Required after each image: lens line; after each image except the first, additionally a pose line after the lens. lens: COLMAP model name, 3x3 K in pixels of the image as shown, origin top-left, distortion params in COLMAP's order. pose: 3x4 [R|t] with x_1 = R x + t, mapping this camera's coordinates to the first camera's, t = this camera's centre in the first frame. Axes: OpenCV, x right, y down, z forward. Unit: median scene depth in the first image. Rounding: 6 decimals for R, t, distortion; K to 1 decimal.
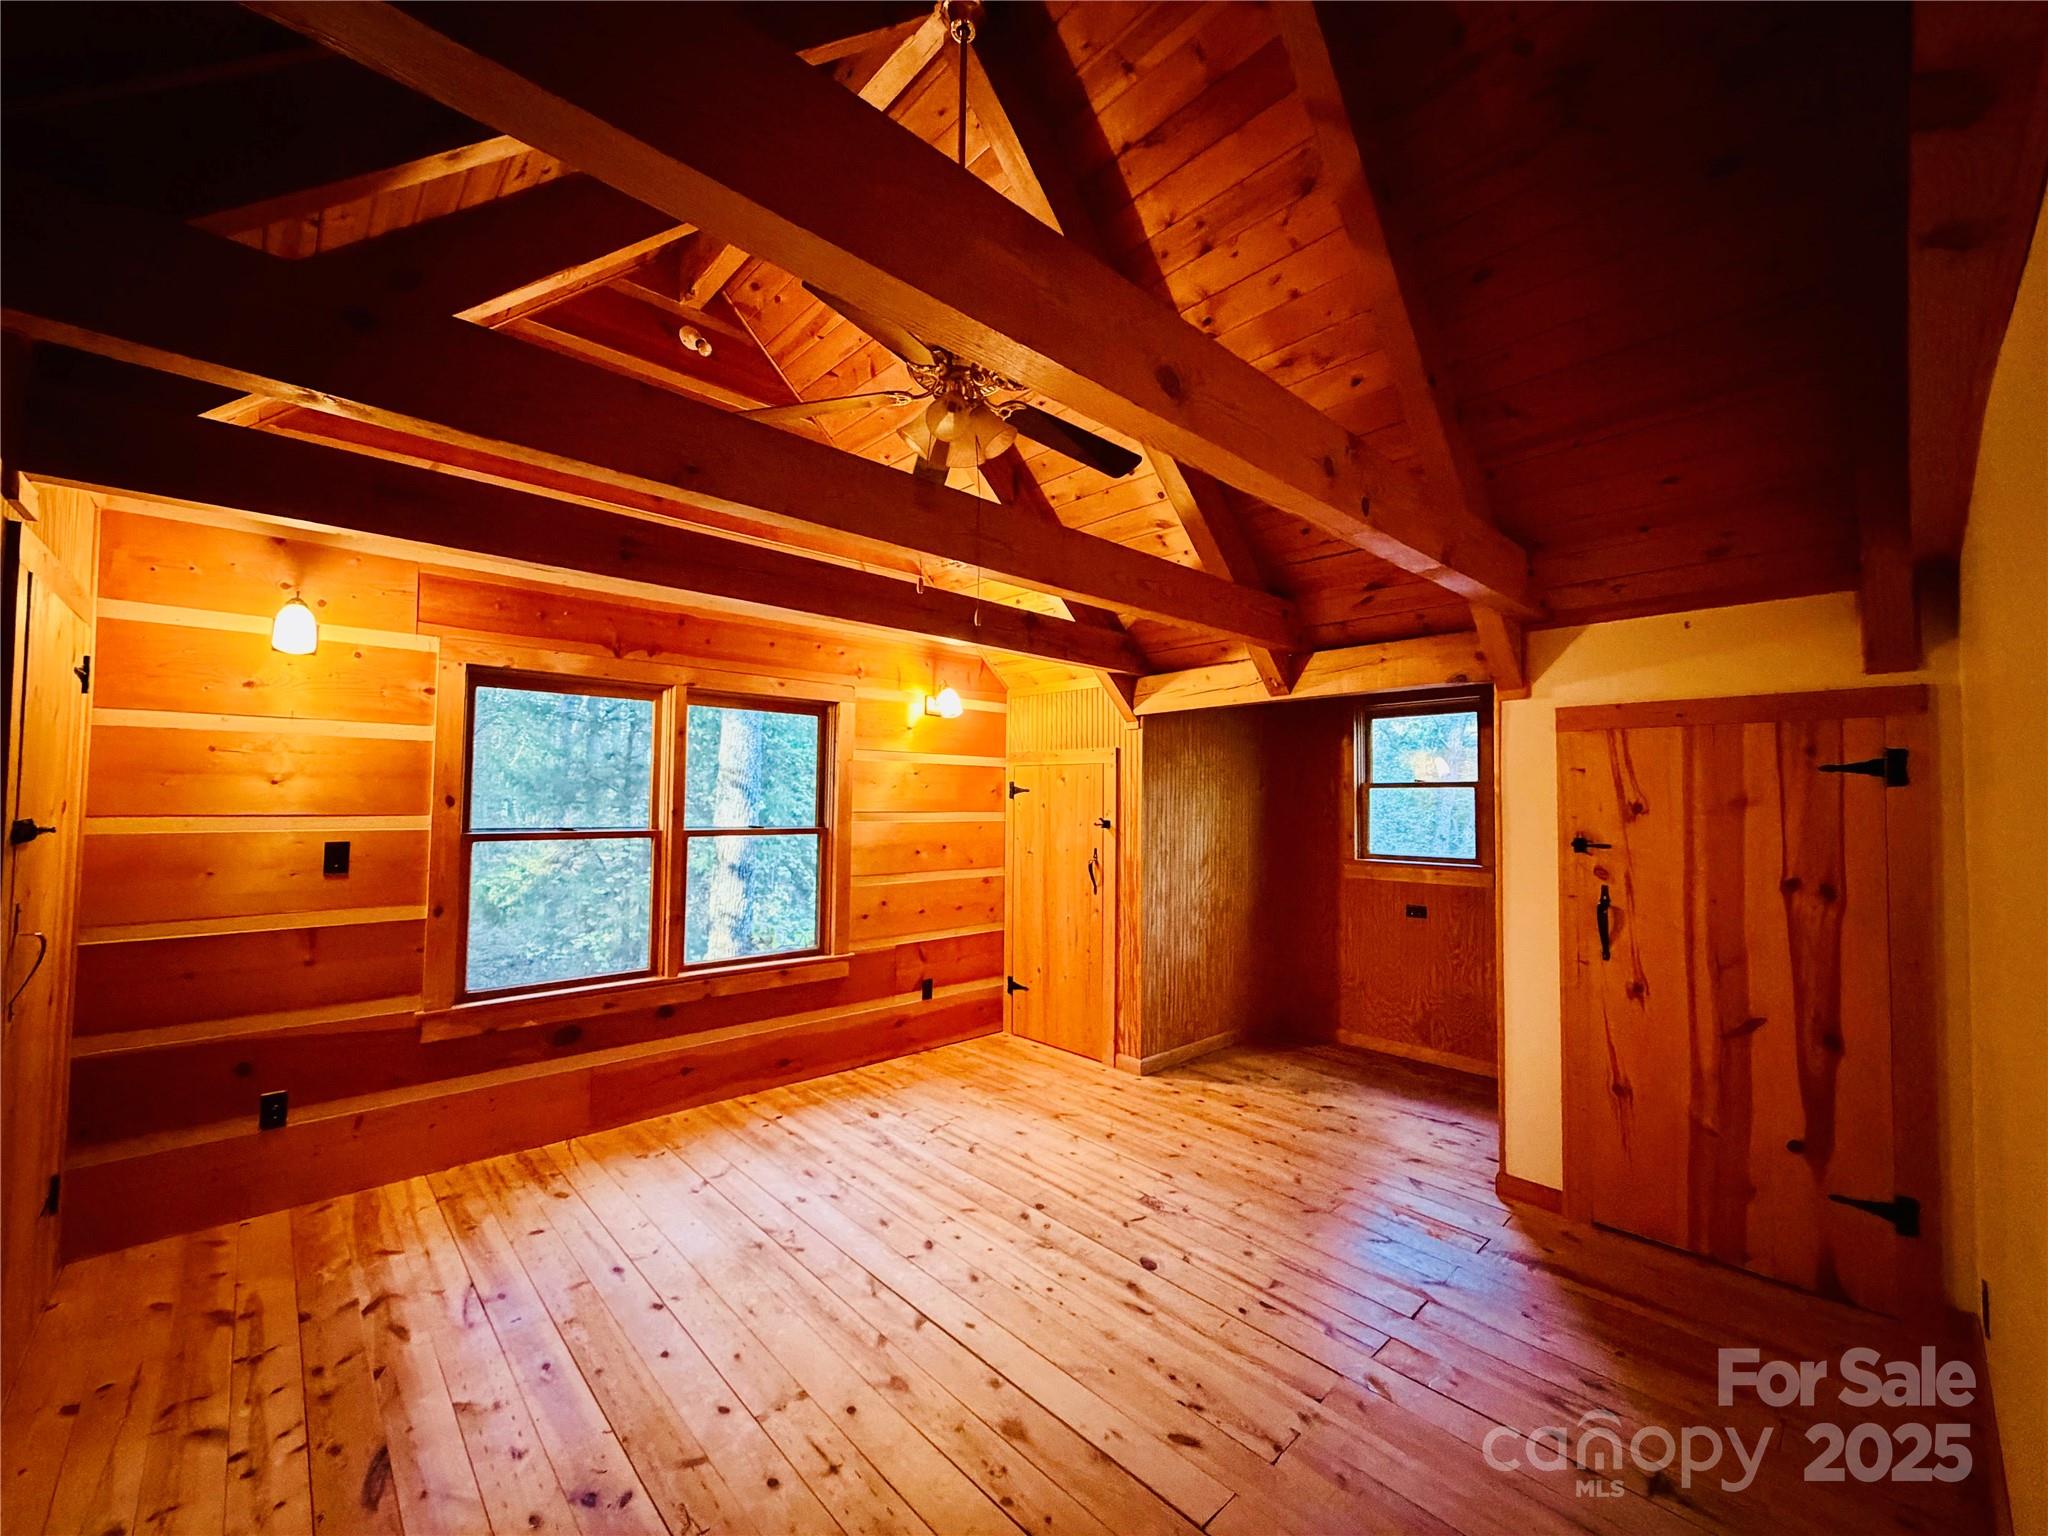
lens RADIAL K [[818.2, 0, 1027.4], [0, 818.2, 776.1], [0, 0, 1]] dist [-0.001818, -0.000122]
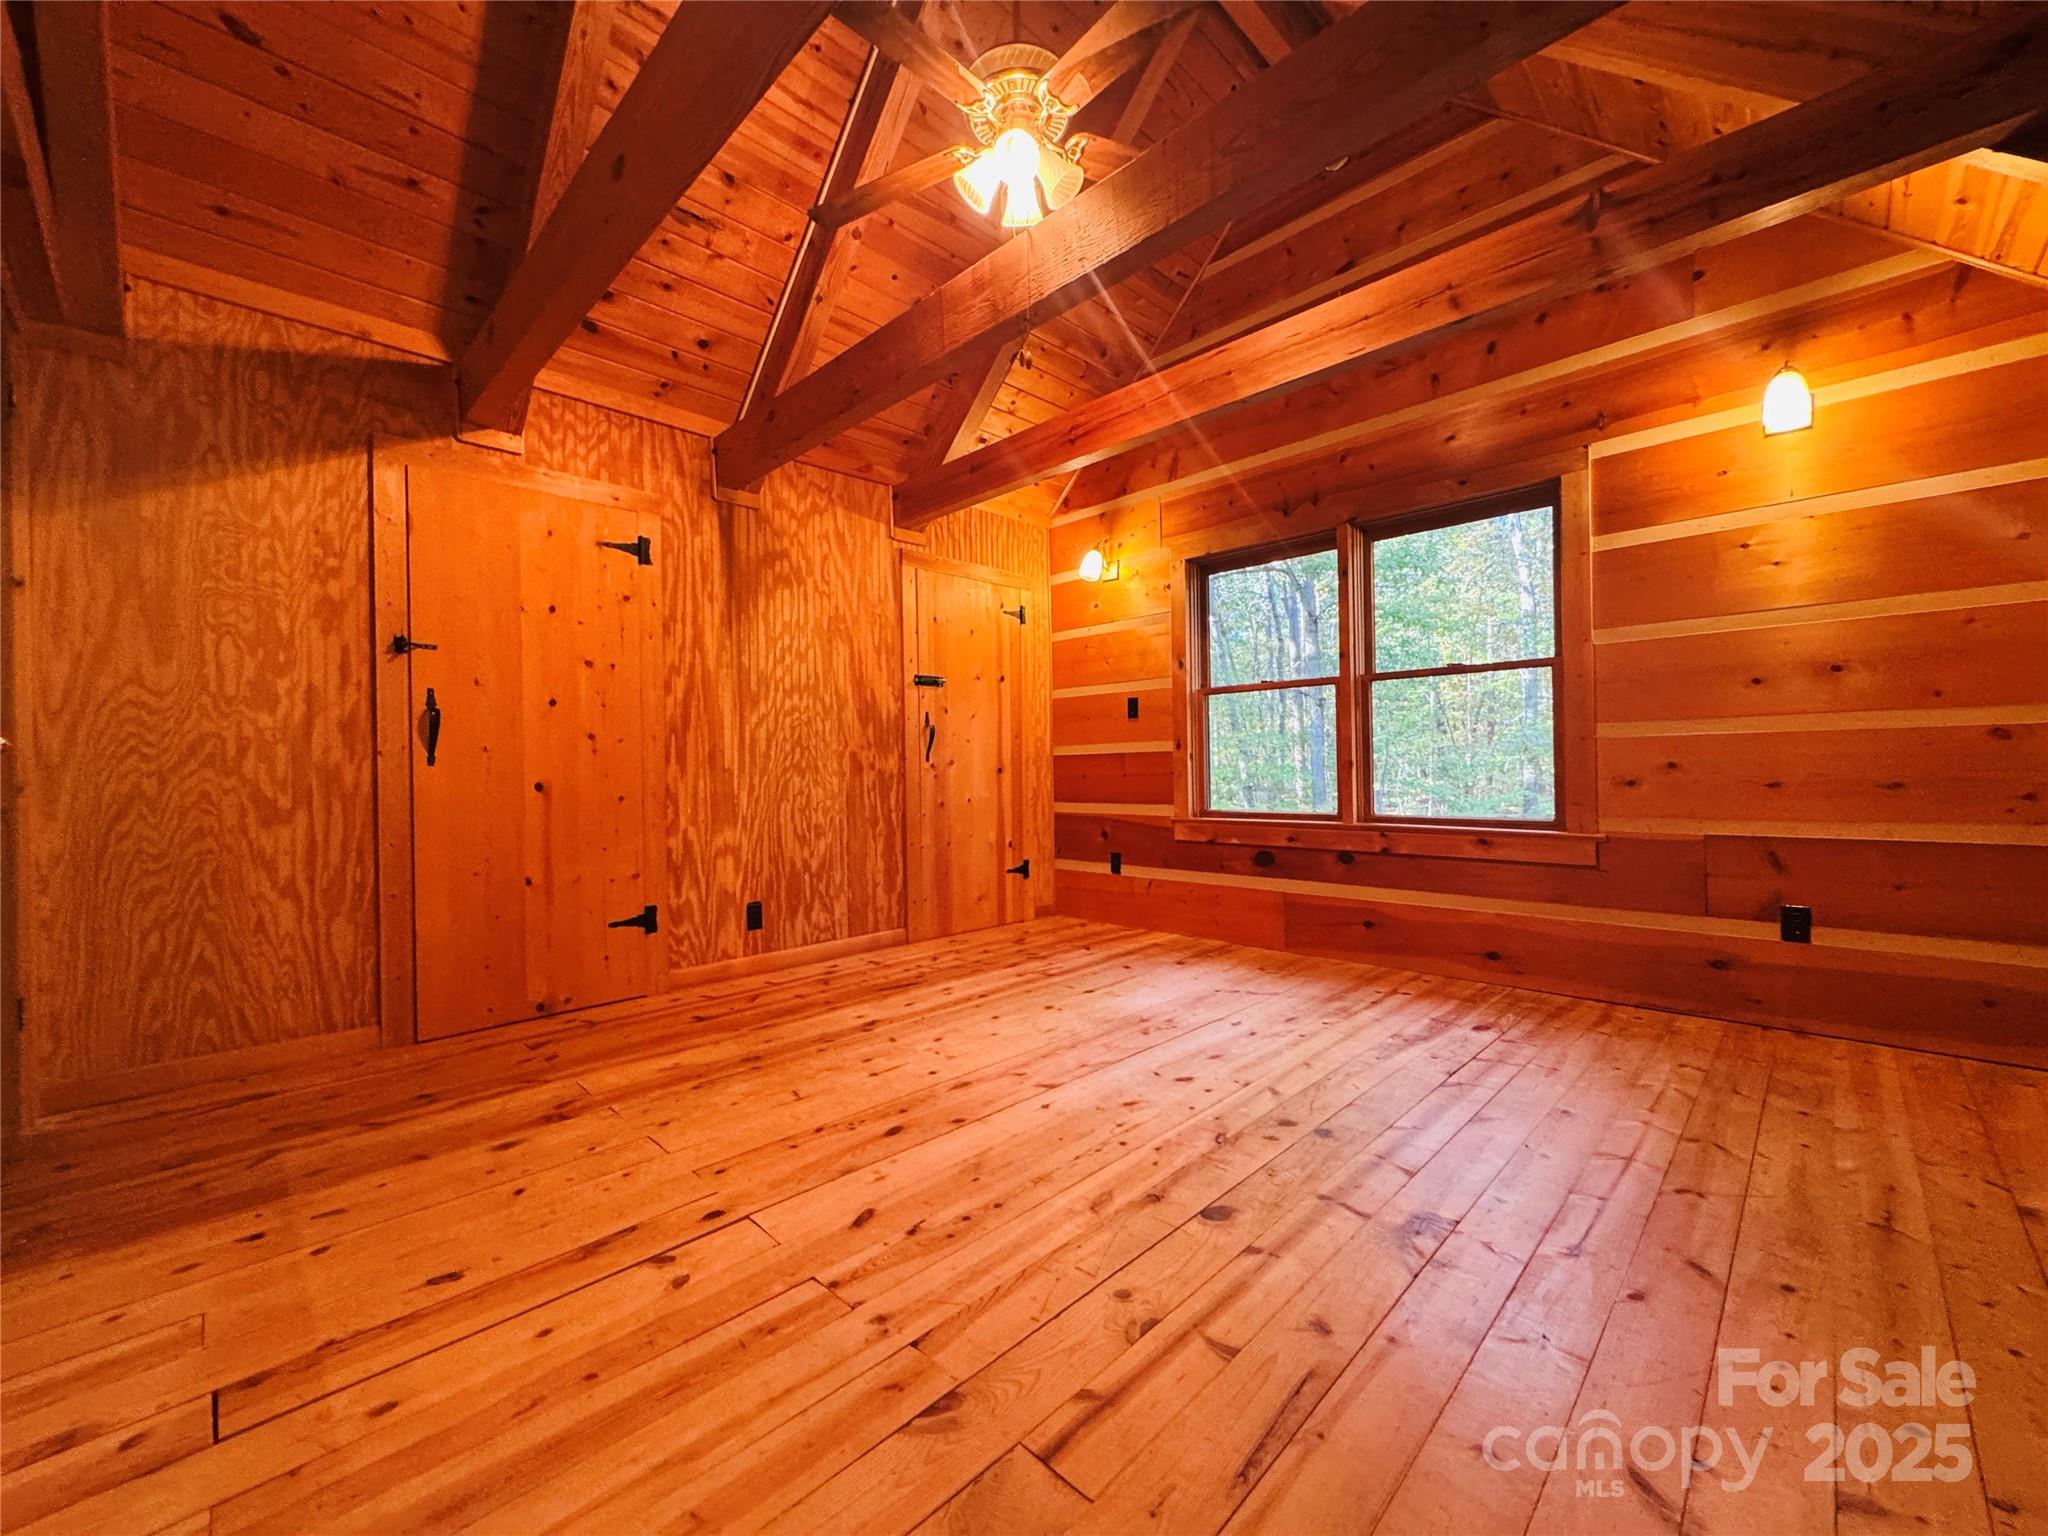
lens RADIAL K [[822.6, 0, 1023.7], [0, 822.6, 769.1], [0, 0, 1]] dist [-0.001409, 0.000579]
pose [[0.029121, -0.010524, -0.999520, 0.655303], [0.044766, 0.998955, -0.009214, 0.208185], [0.998573, -0.044476, 0.029562, 0.703638]]
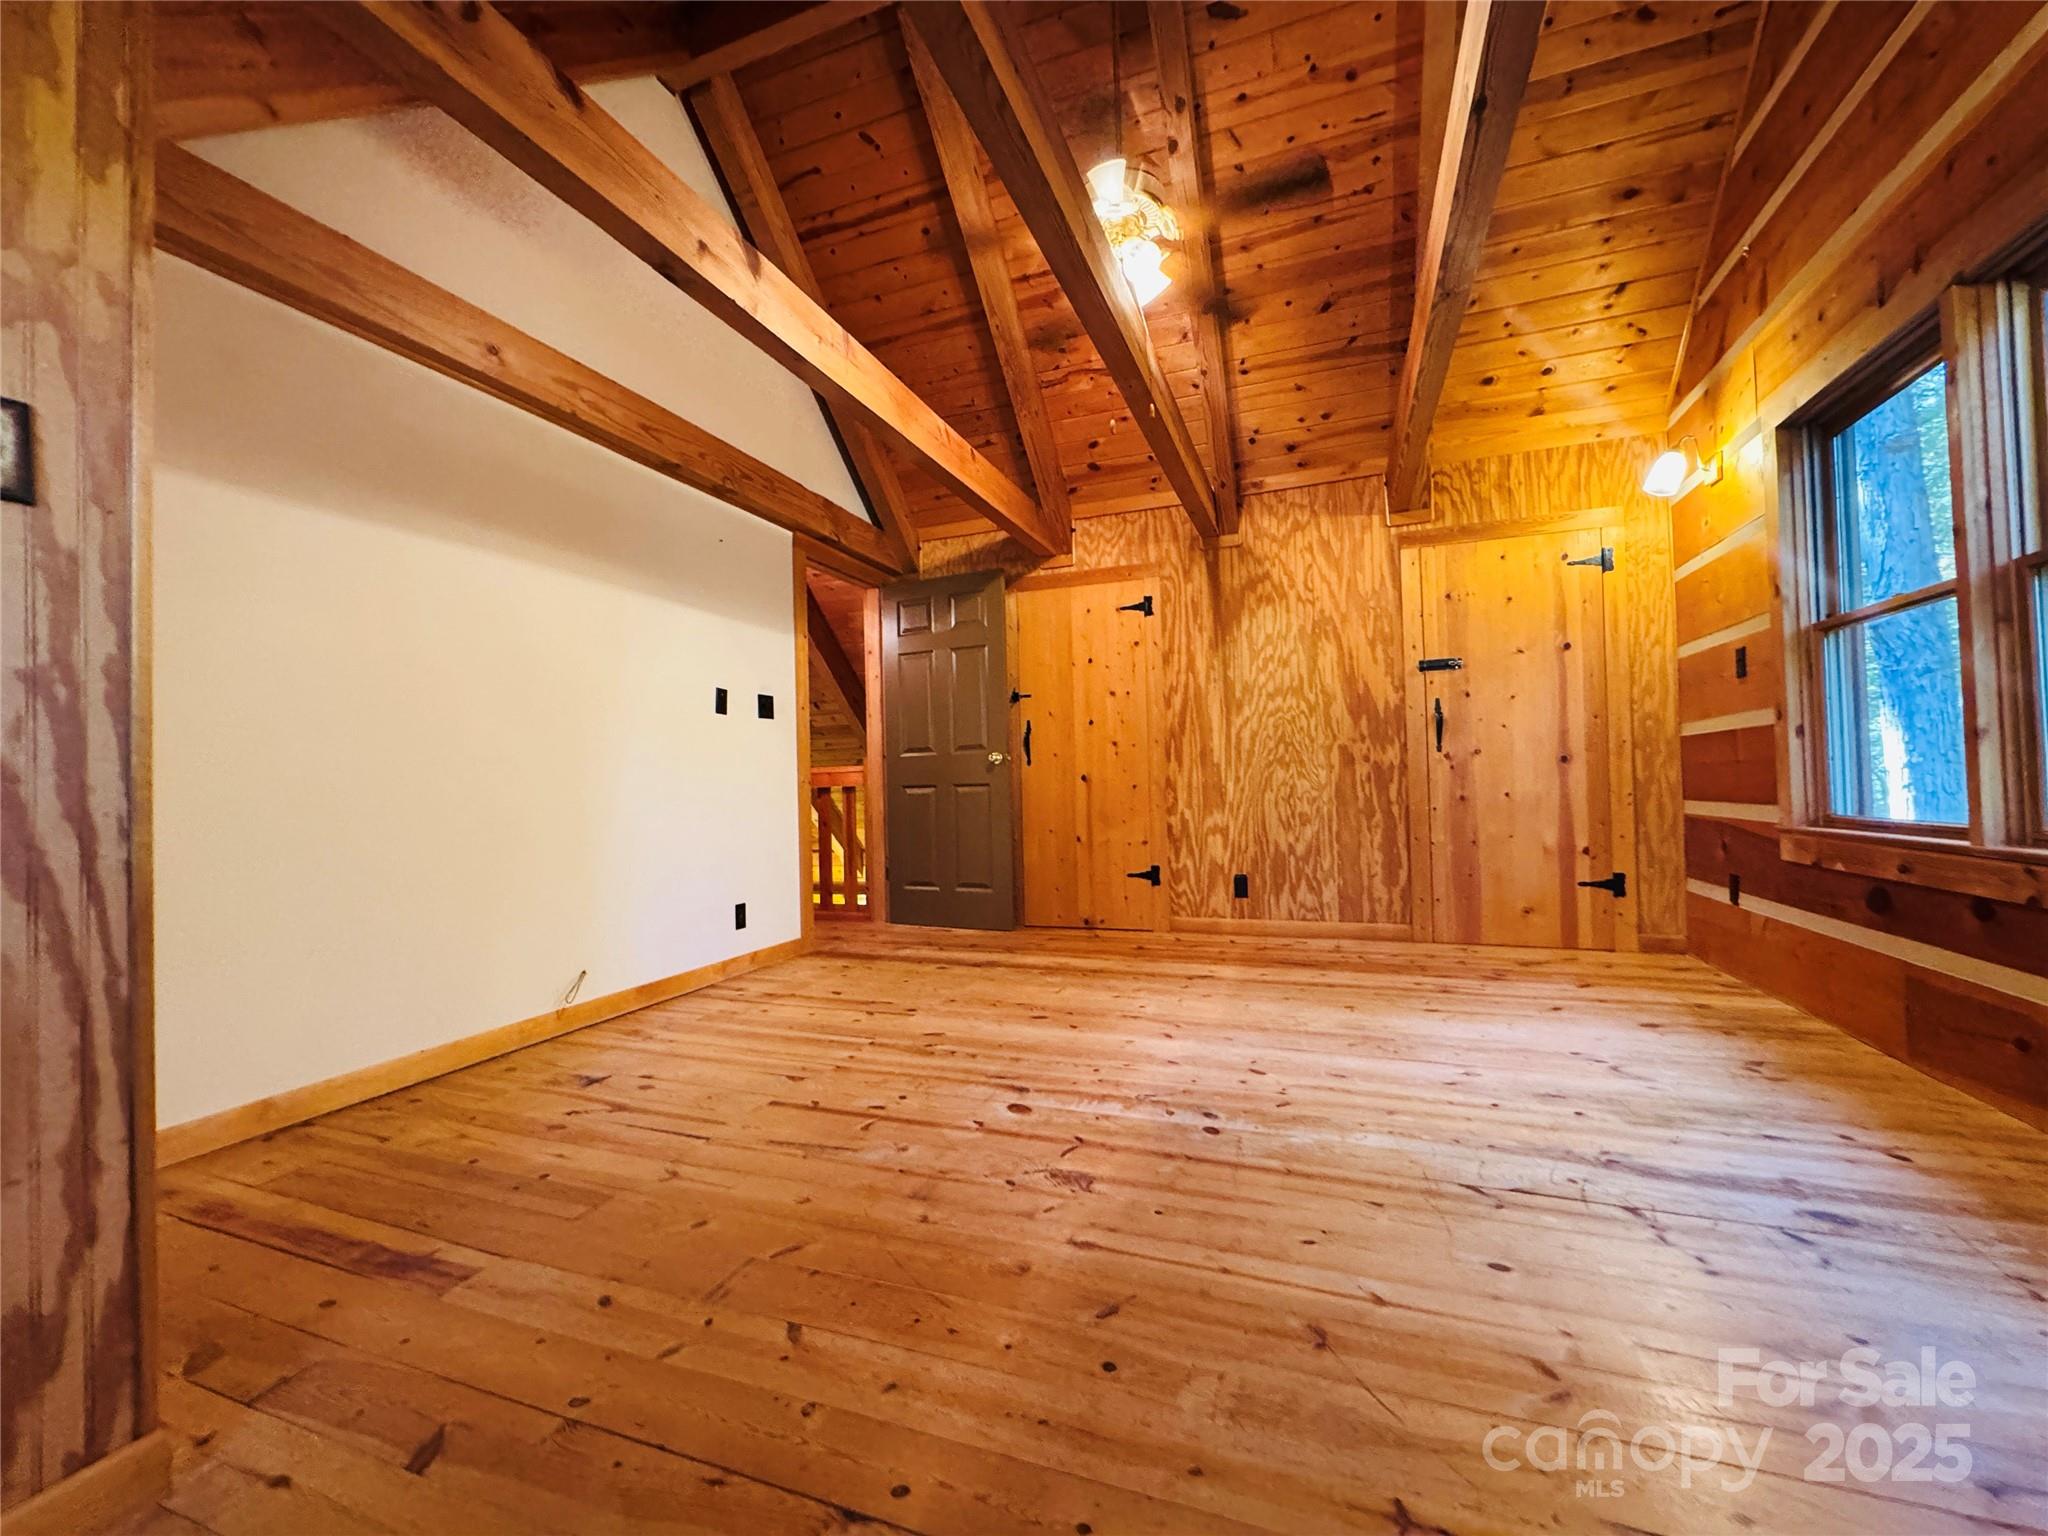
lens RADIAL K [[822.6, 0, 1020.2], [0, 822.6, 771.5], [0, 0, 1]] dist [-0.001409, 0.000579]
pose [[-0.902718, 0.003234, -0.430222, 0.413899], [0.026034, 0.998550, -0.047120, 0.250232], [0.429445, -0.053737, -0.901493, 1.460892]]
